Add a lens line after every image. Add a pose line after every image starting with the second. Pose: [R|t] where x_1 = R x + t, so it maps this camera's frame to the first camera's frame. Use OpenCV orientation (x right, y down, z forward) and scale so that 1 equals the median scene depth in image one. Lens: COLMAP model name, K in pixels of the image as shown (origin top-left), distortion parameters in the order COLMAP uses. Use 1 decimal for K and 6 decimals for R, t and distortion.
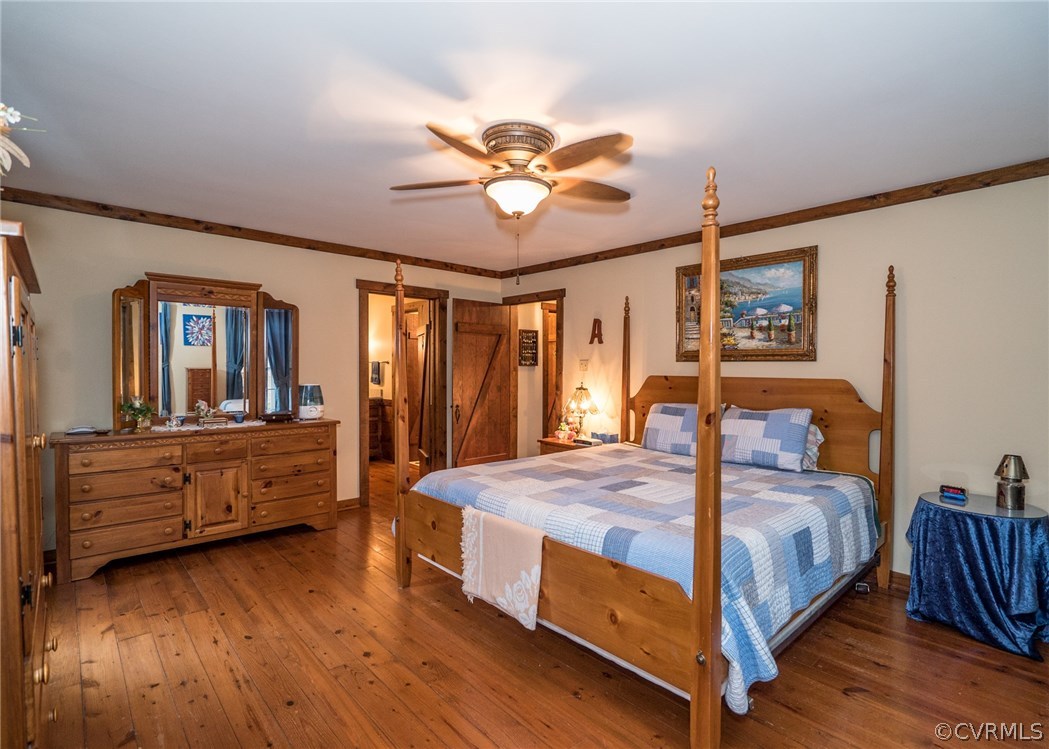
lens RADIAL K [[511.1, 0, 524.5], [0, 511.1, 374.5], [0, 0, 1]] dist [-0.001541, 0.000286]
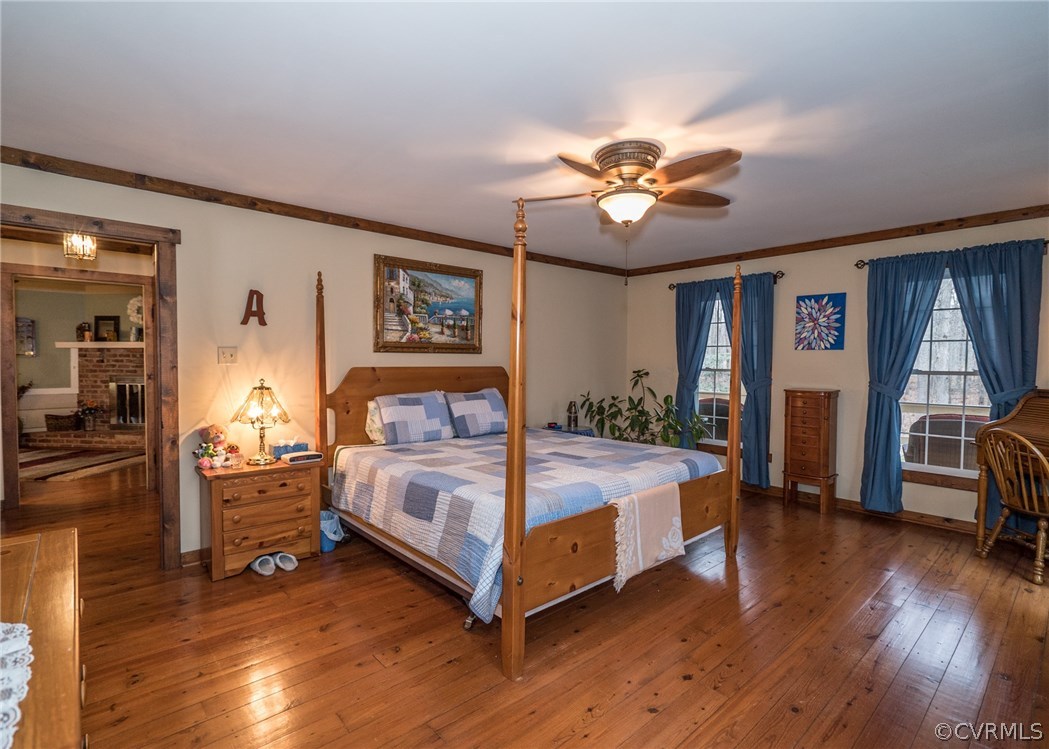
lens RADIAL K [[506.7, 0, 525.1], [0, 506.7, 379.1], [0, 0, 1]] dist [-0.000343, 0.000268]
pose [[0.009414, -0.045419, 0.998924, -0.749421], [0.009431, 0.998928, 0.045330, -0.017135], [-0.999911, 0.008994, 0.009832, 0.803753]]
